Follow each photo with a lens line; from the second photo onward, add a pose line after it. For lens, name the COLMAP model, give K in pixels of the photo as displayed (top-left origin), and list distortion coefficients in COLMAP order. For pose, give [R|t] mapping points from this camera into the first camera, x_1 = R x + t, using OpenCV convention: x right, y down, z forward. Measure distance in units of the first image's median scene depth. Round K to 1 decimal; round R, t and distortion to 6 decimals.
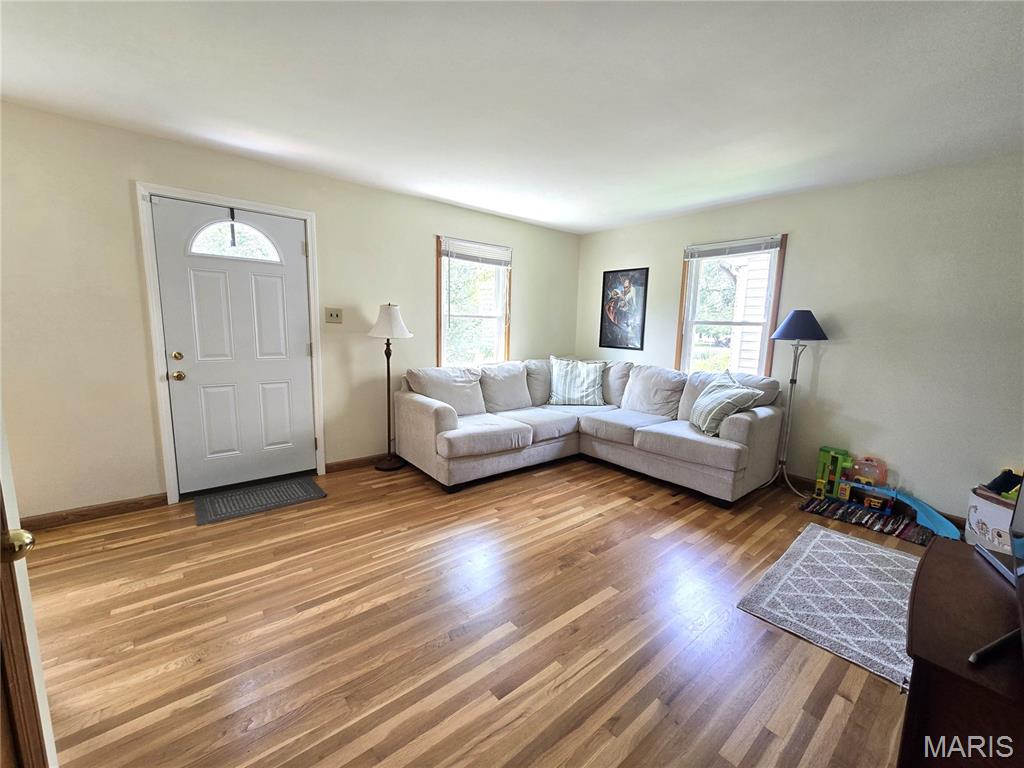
lens RADIAL K [[411.5, 0, 512.5], [0, 411.5, 386.9], [0, 0, 1]] dist [-0.001641, -0.000099]
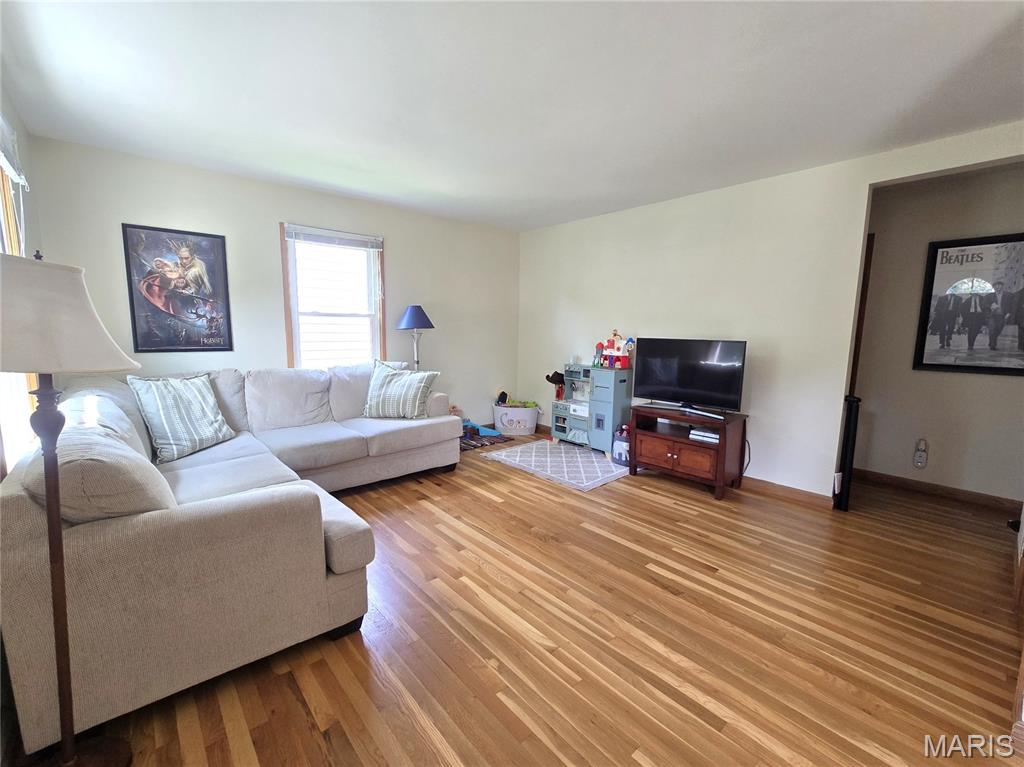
lens RADIAL K [[445.3, 0, 513.2], [0, 445.3, 383.2], [0, 0, 1]] dist [0.001334, 0.000182]
pose [[-0.021922, -0.157682, 0.987247, -0.729216], [0.134285, 0.978071, 0.159199, -0.138269], [-0.990700, 0.136063, -0.000267, 0.781482]]
